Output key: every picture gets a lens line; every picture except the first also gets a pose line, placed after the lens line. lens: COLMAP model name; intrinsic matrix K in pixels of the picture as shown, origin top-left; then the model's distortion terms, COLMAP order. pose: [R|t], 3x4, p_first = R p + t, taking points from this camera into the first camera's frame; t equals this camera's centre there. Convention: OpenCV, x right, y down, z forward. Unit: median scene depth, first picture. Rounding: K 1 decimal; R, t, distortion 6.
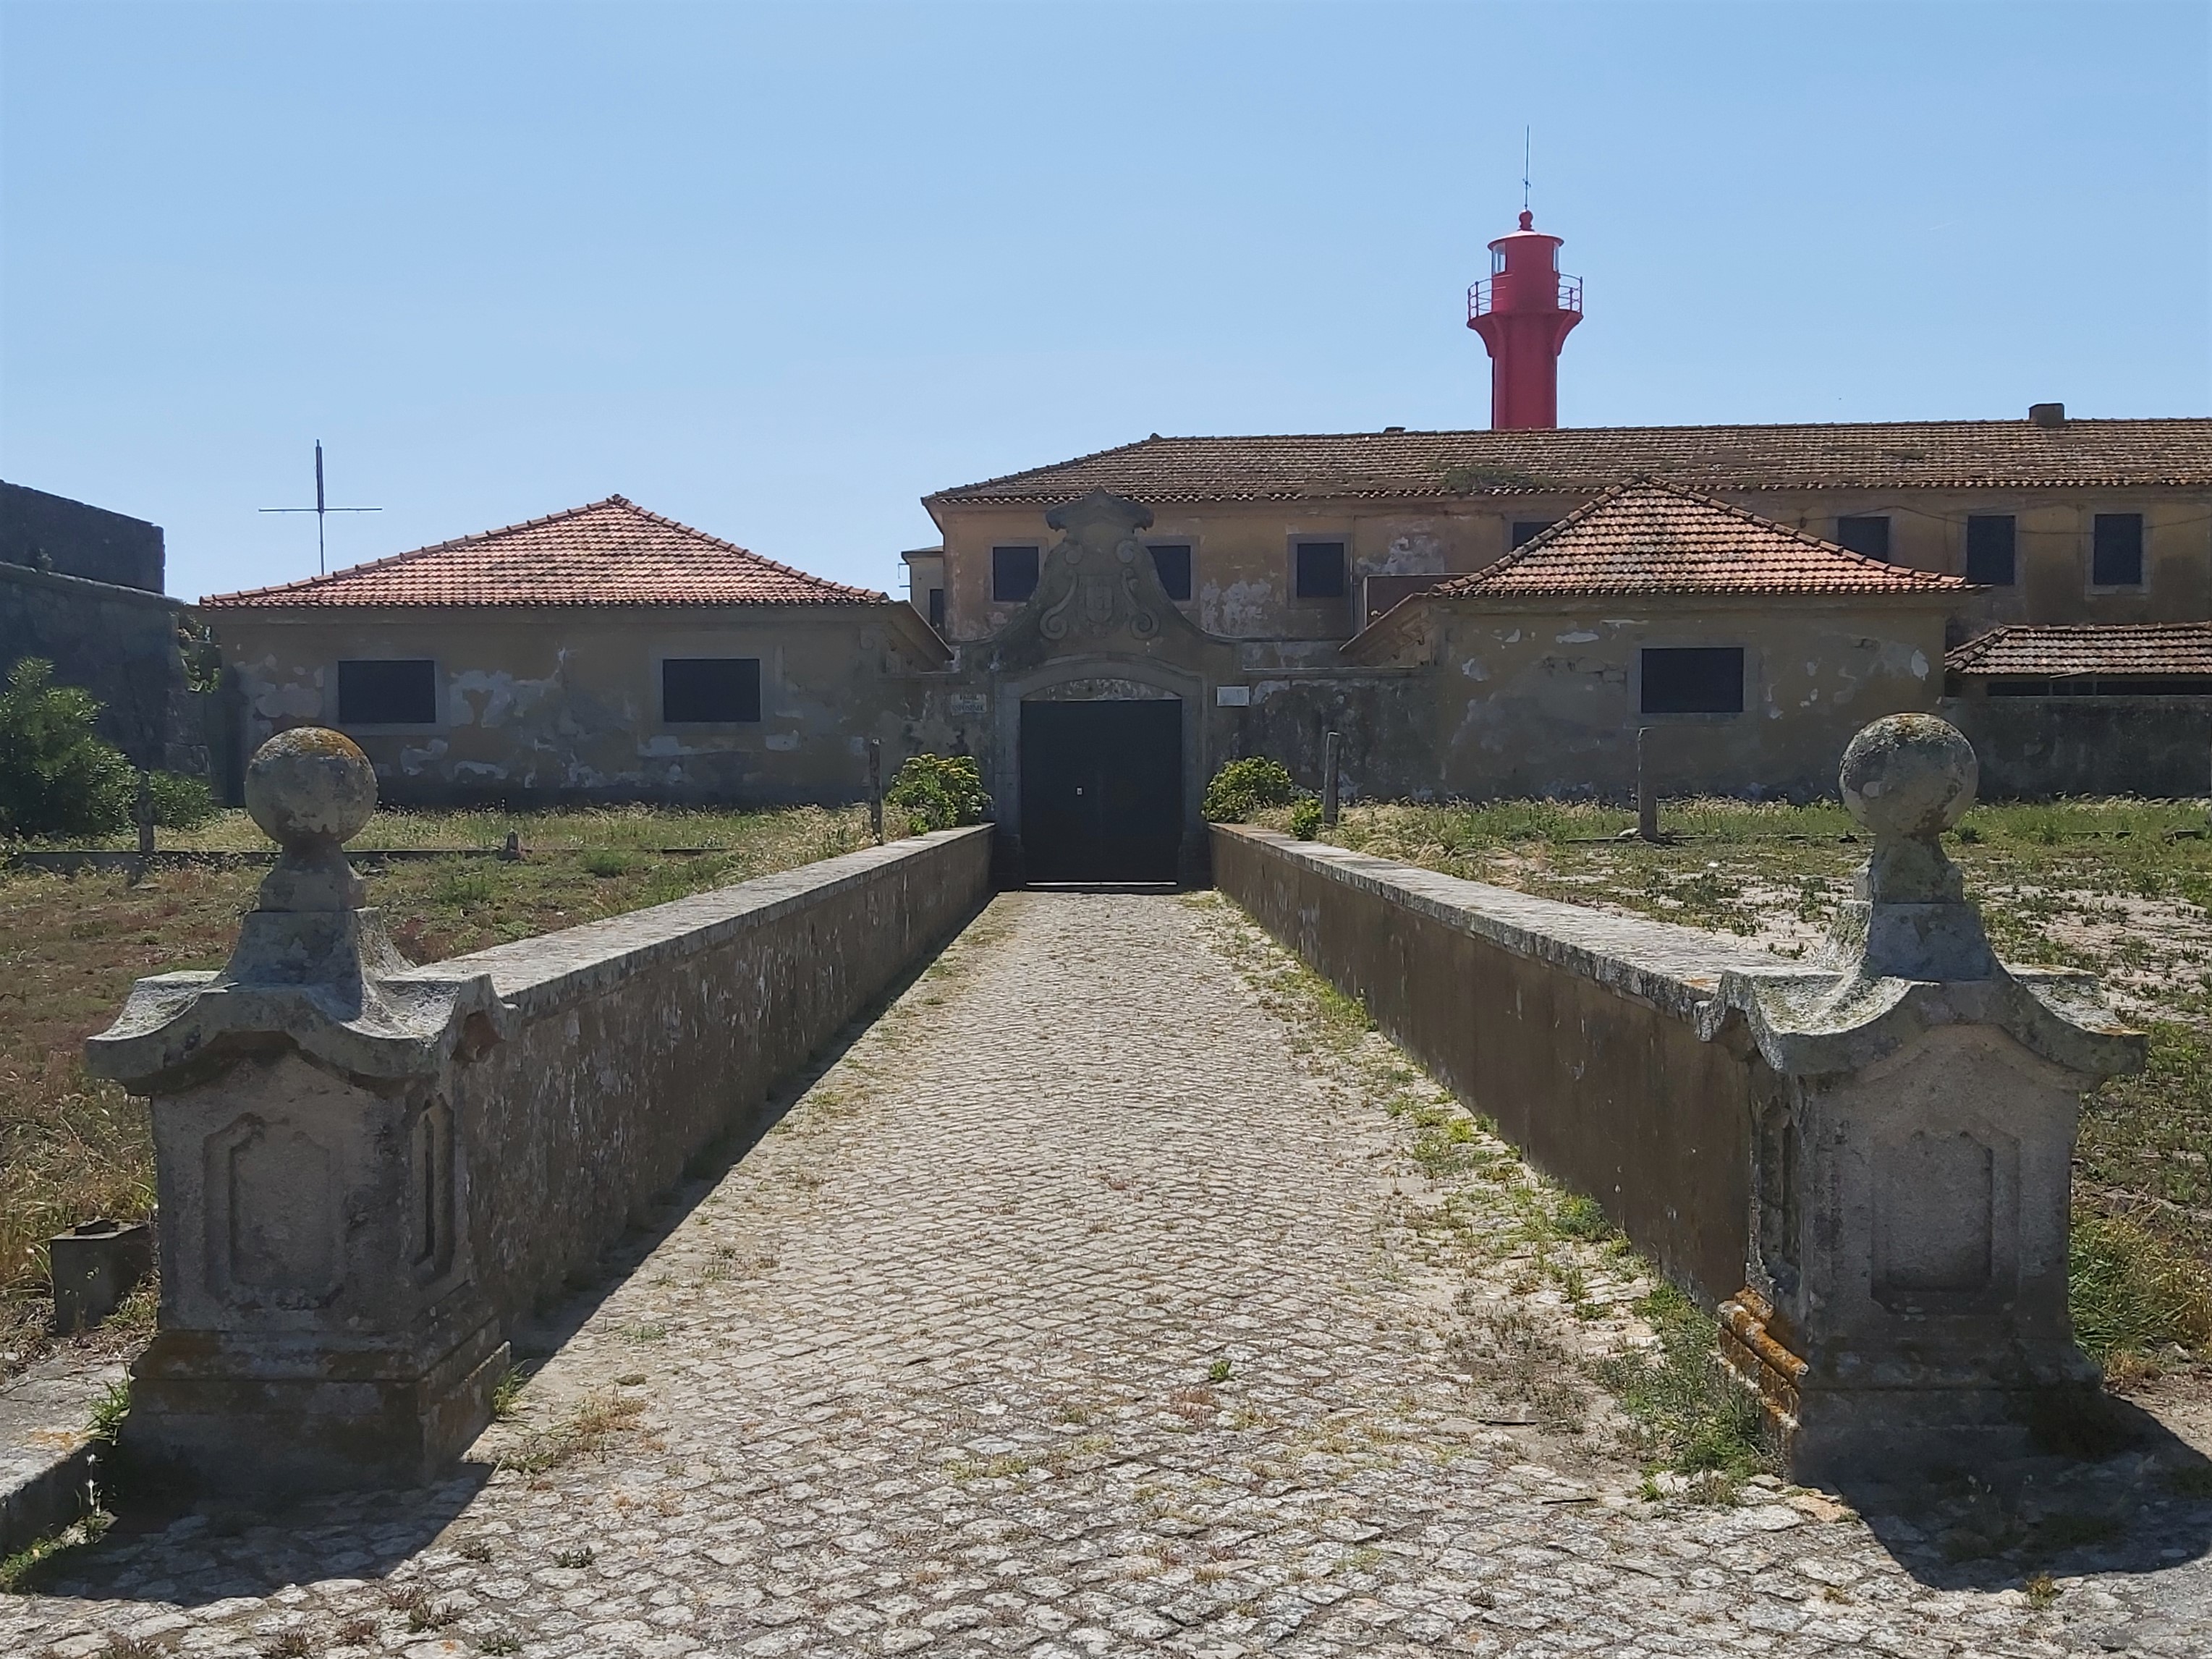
lens RADIAL K [[2227.1, 0, 1074.3], [0, 2227.1, 956.1], [0, 0, 1]] dist [0.036797, 0.000000]
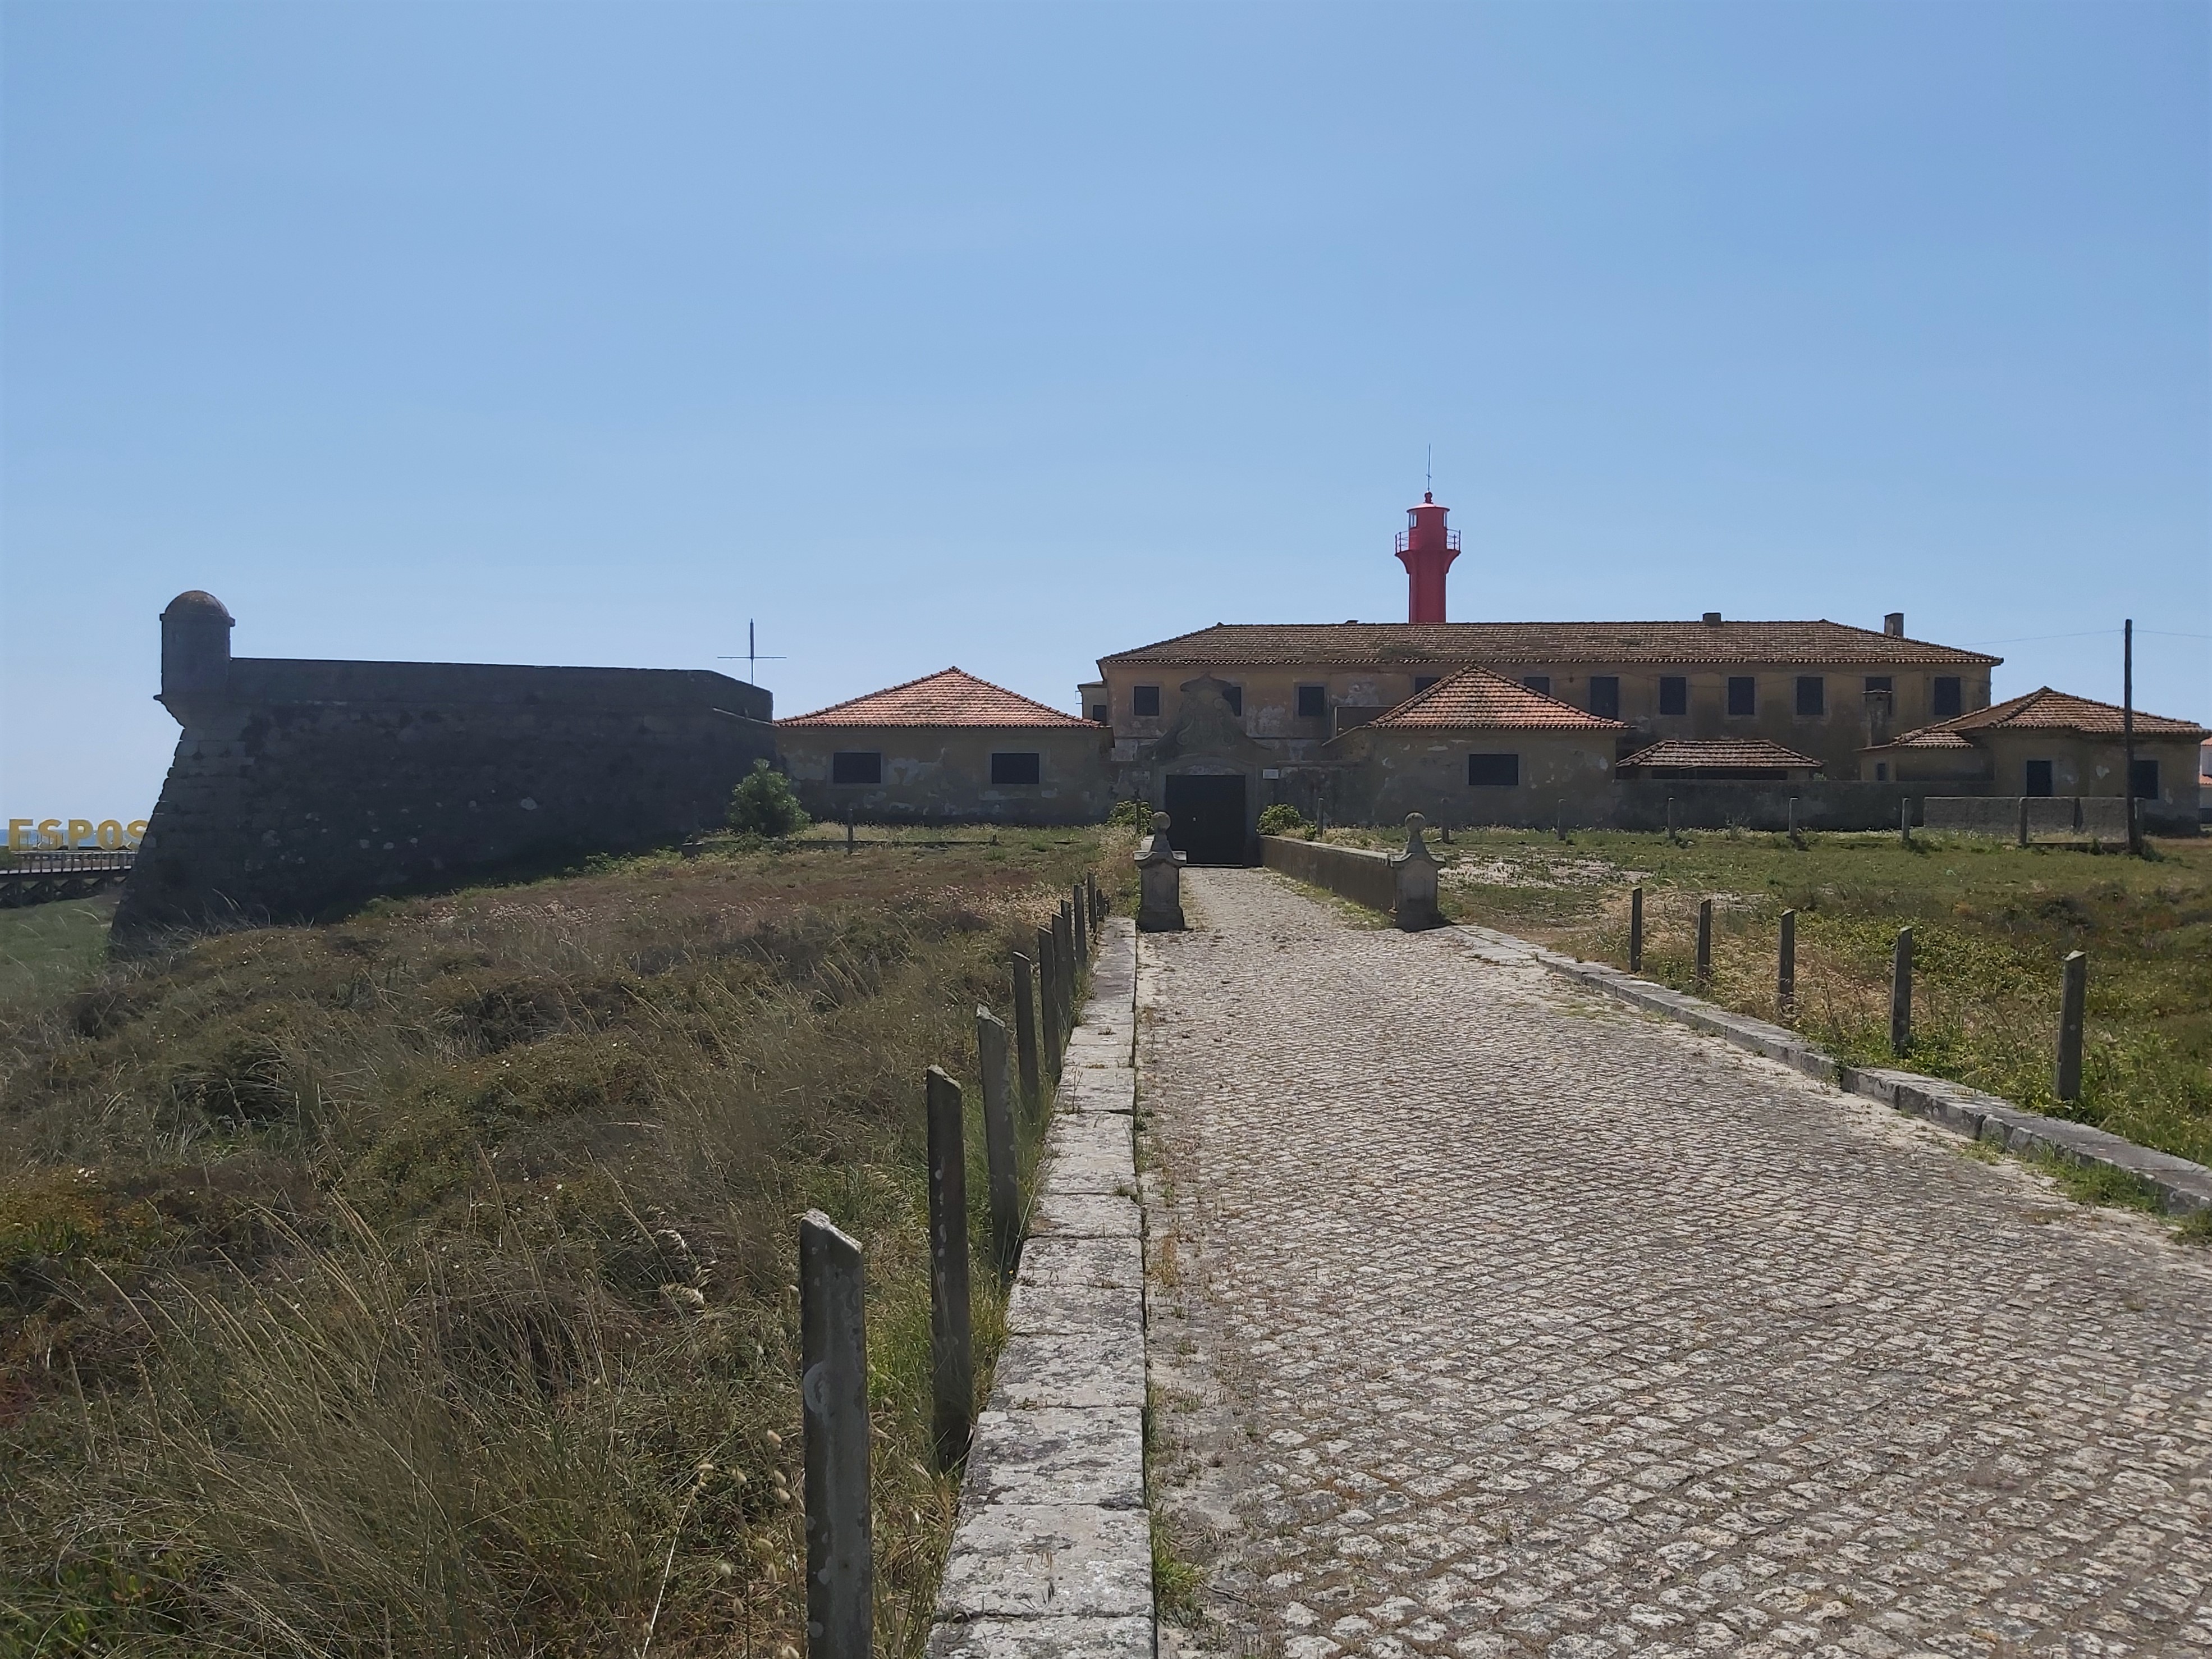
lens RADIAL K [[1725.0, 0, 1093.8], [0, 1725.0, 817.7], [0, 0, 1]] dist [0.010431, -0.014513]
pose [[0.999858, 0.011559, -0.012233, -0.063674], [-0.012423, 0.997246, -0.073120, 0.036723], [0.011354, 0.073261, 0.997248, -0.517723]]
